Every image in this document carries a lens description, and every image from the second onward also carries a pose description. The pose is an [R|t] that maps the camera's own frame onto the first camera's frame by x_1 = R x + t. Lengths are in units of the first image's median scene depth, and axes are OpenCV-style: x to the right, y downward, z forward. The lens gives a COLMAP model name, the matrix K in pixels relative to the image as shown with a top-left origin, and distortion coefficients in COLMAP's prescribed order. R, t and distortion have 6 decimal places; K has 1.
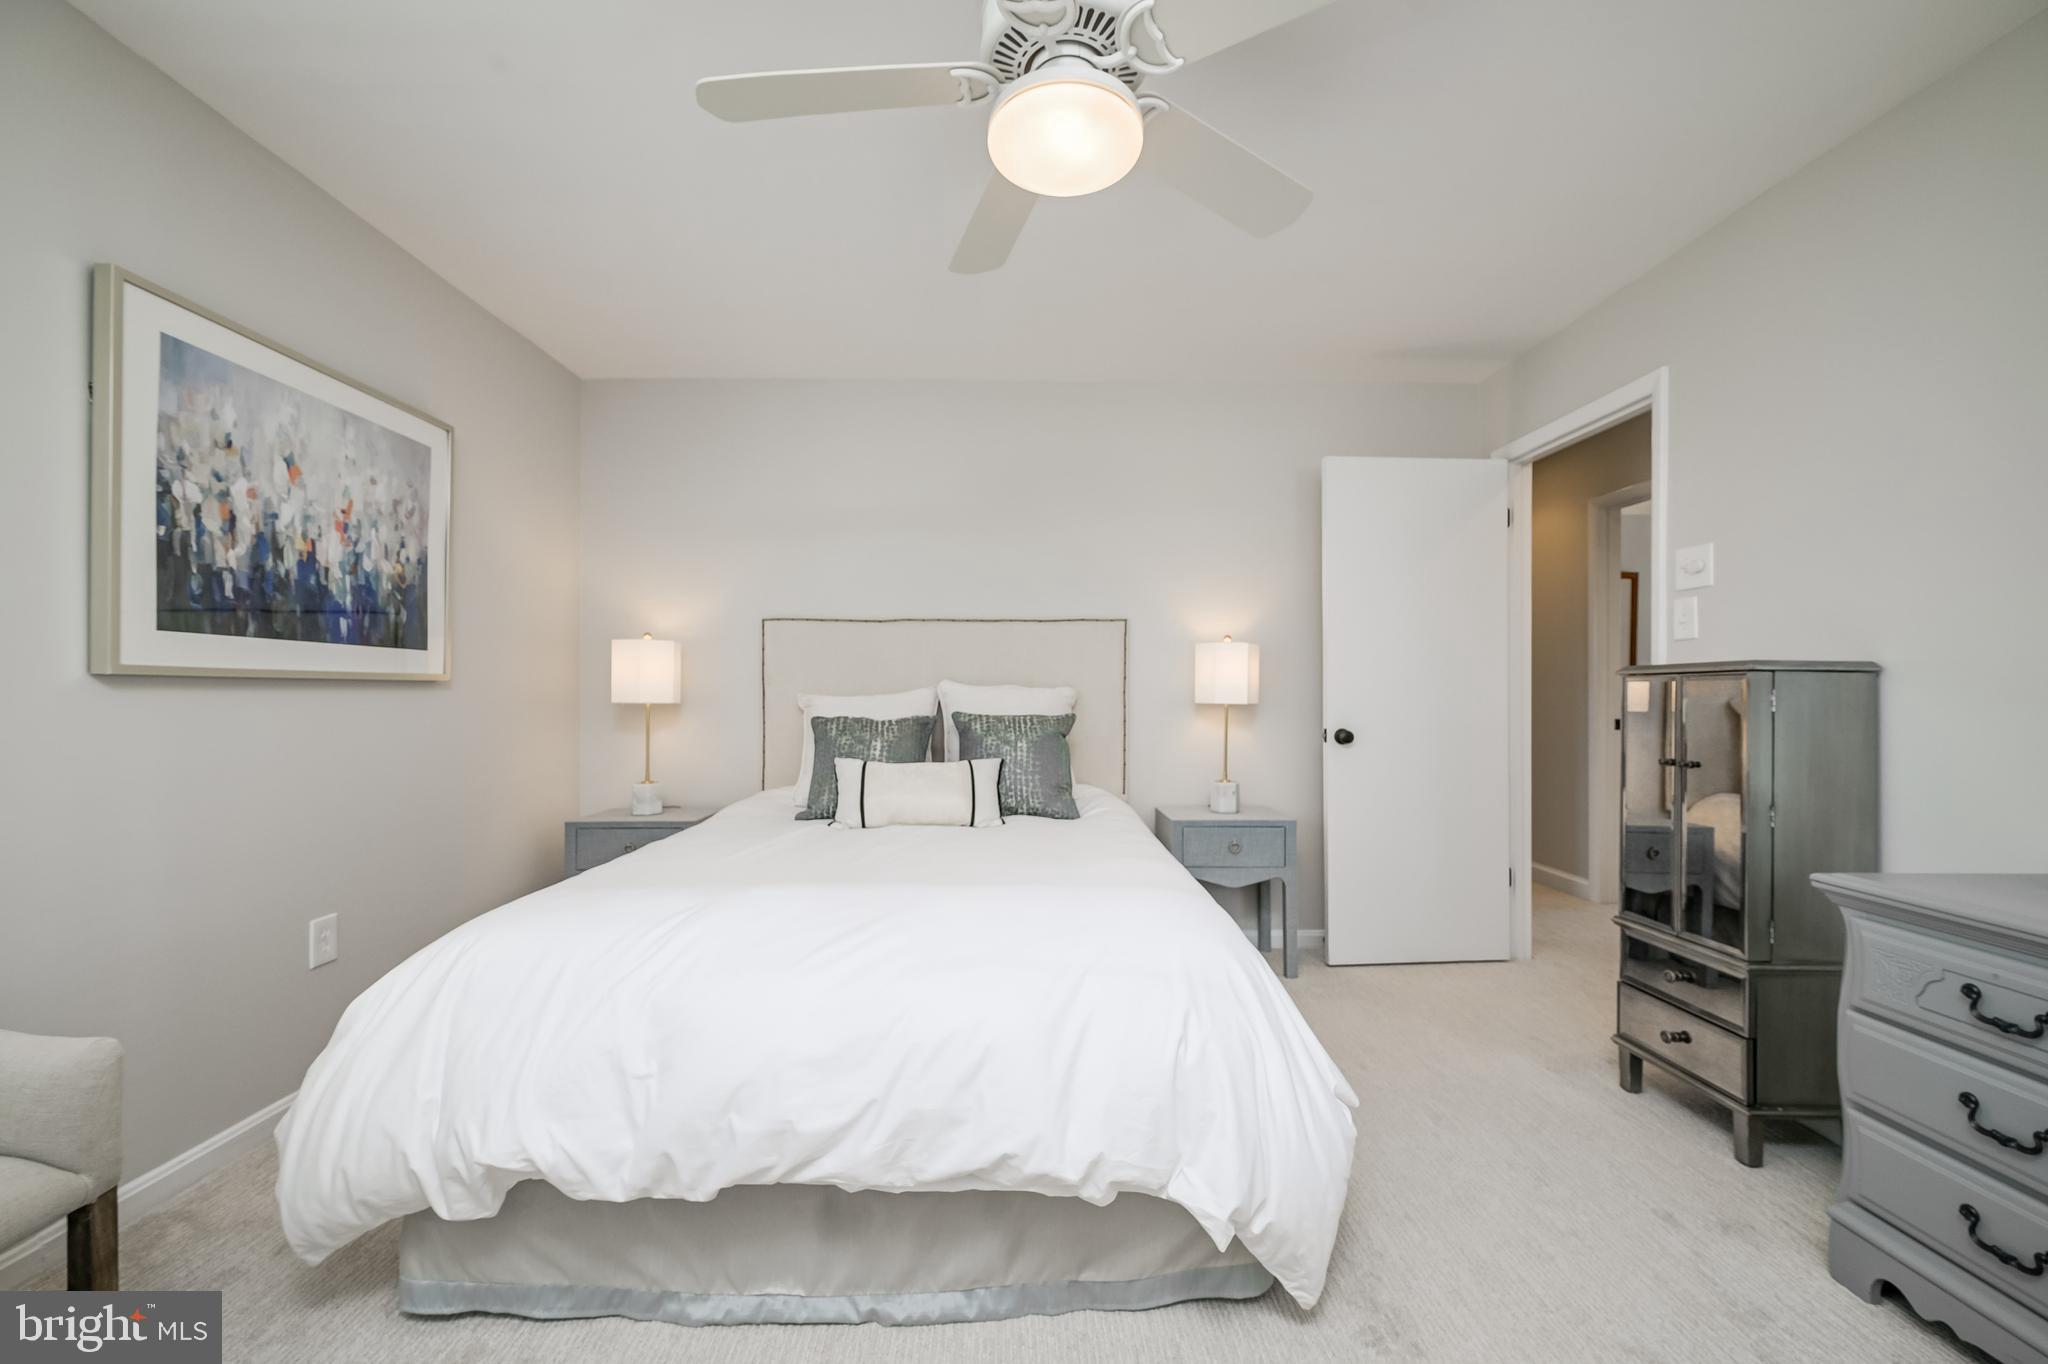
lens RADIAL K [[799.1, 0, 1020.0], [0, 799.1, 689.4], [0, 0, 1]] dist [0.008693, -0.000097]
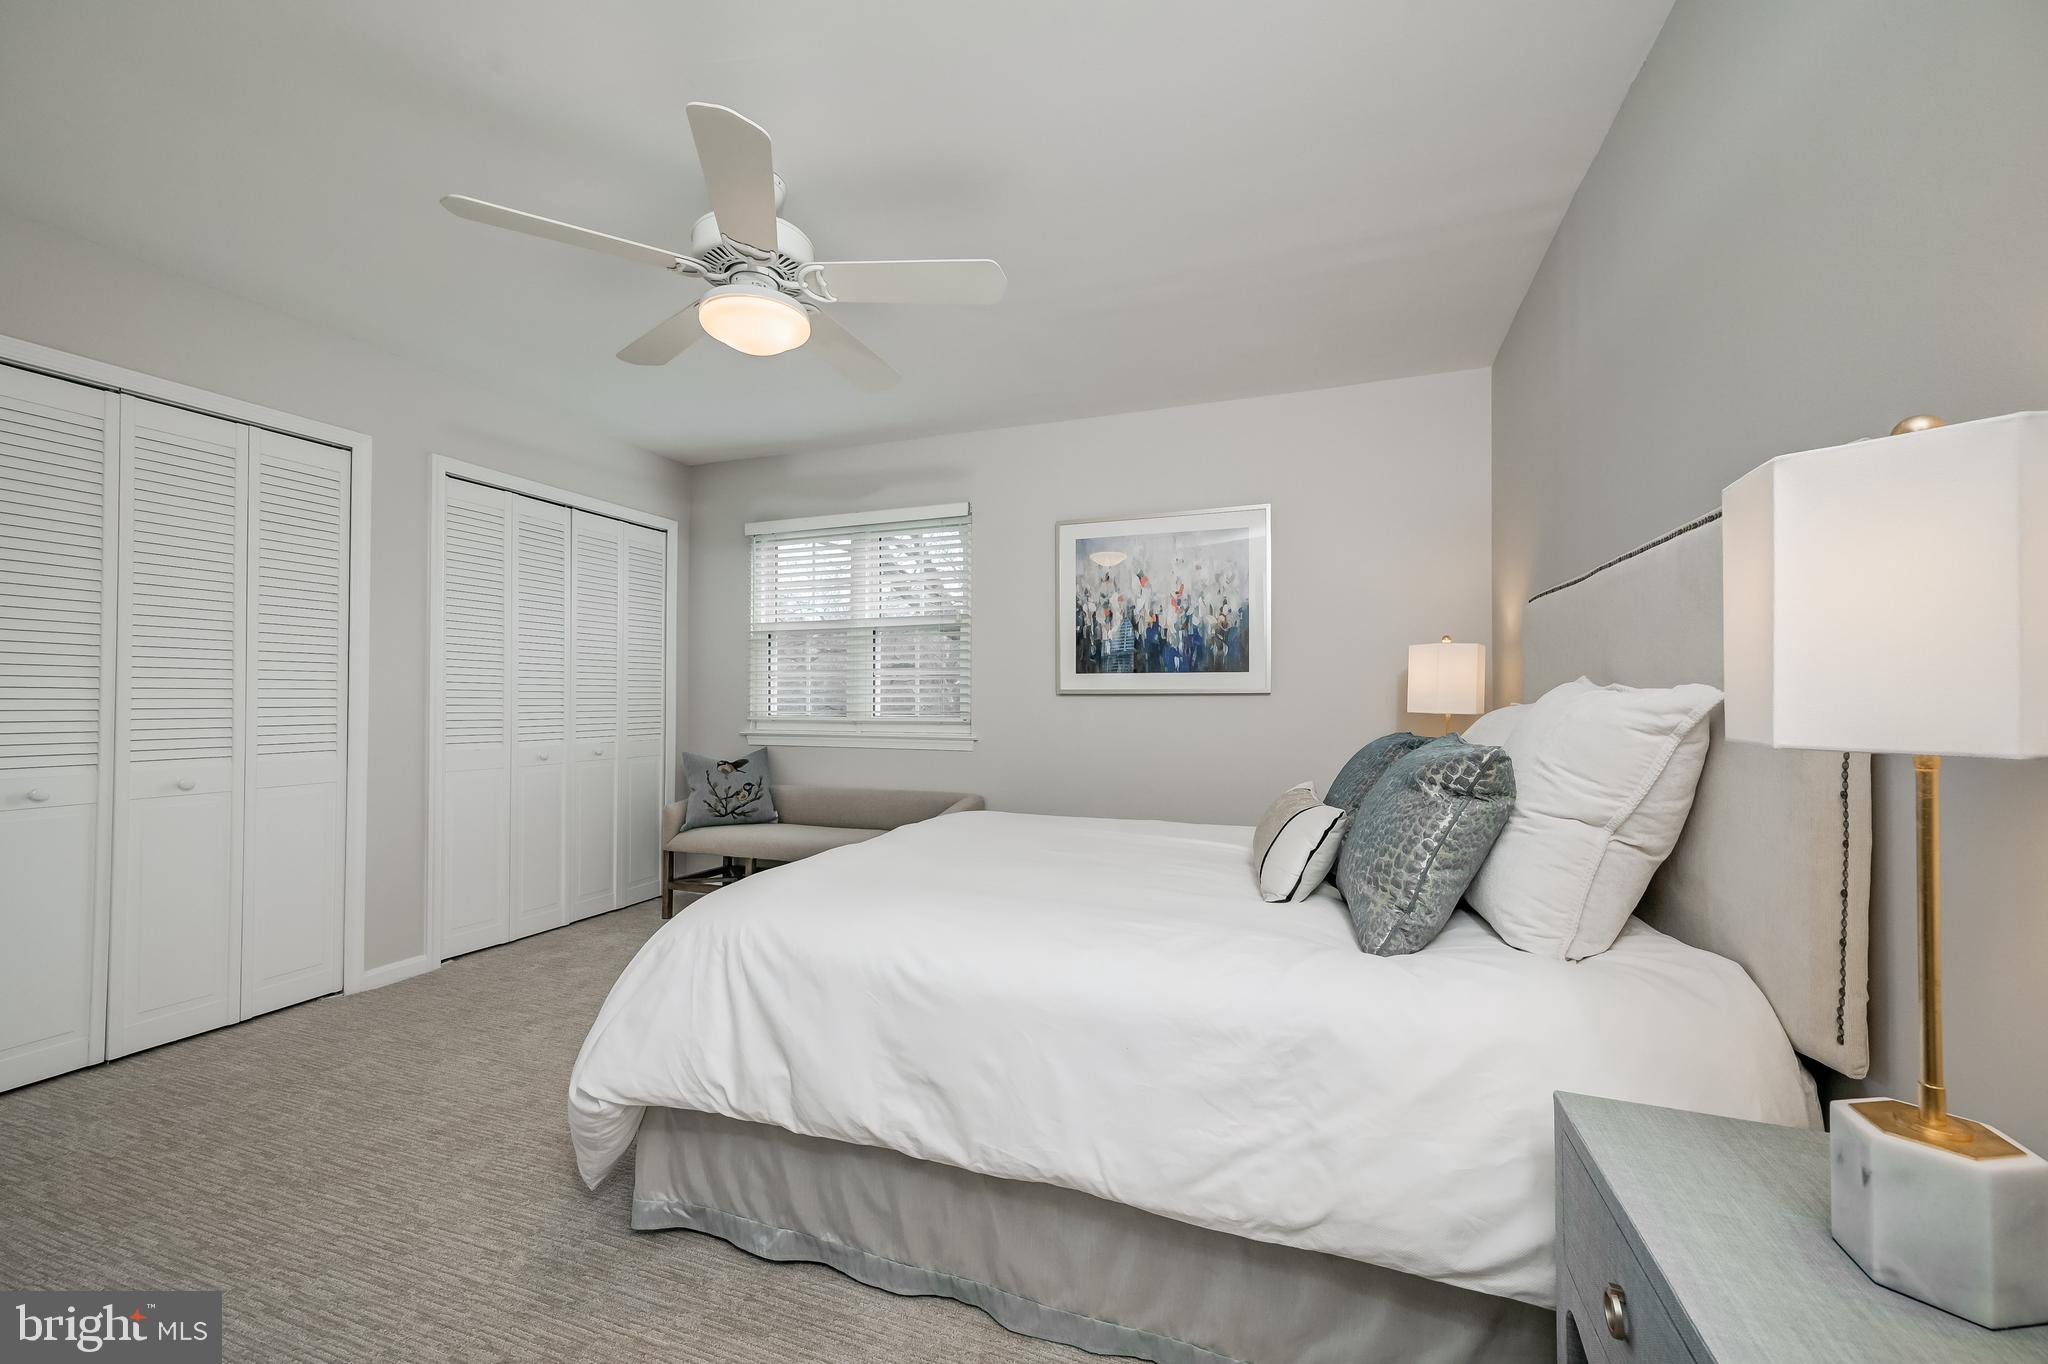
lens RADIAL K [[799.1, 0, 1020.0], [0, 799.1, 689.4], [0, 0, 1]] dist [0.008693, -0.000097]
pose [[-0.349161, -0.016075, -0.936925, 0.858666], [0.002571, 0.999833, -0.018112, 0.007854], [0.937059, -0.008733, -0.349061, 1.334806]]
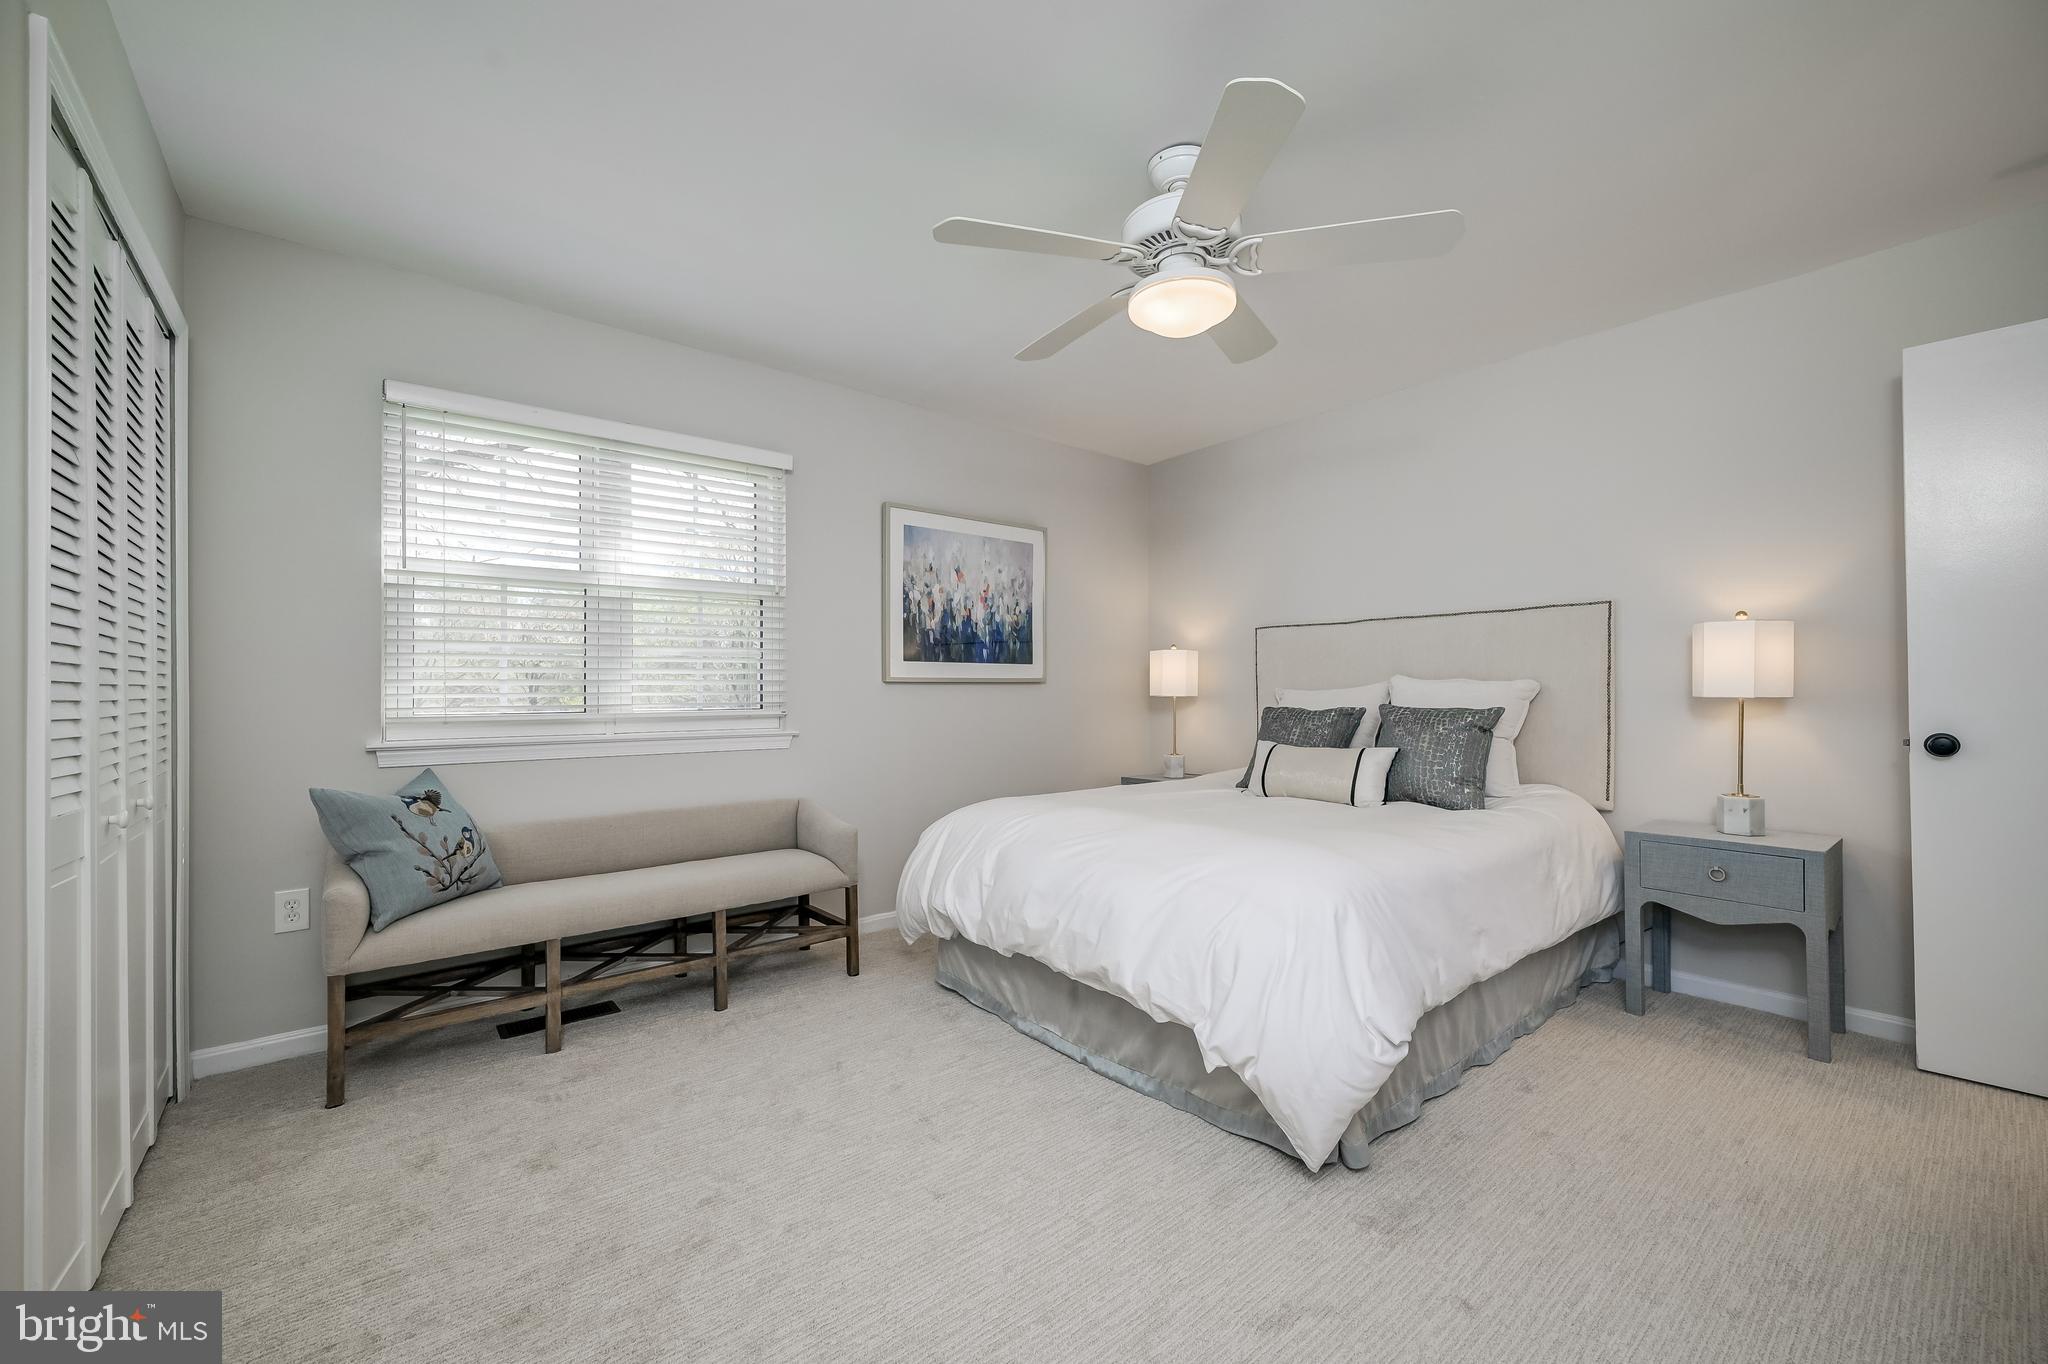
lens RADIAL K [[799.1, 0, 1020.0], [0, 799.1, 689.4], [0, 0, 1]] dist [0.008693, -0.000097]
pose [[0.624652, -0.005345, -0.780885, 0.674862], [0.008961, 0.999960, 0.000323, 0.004702], [0.780852, -0.007199, 0.624675, -0.089499]]
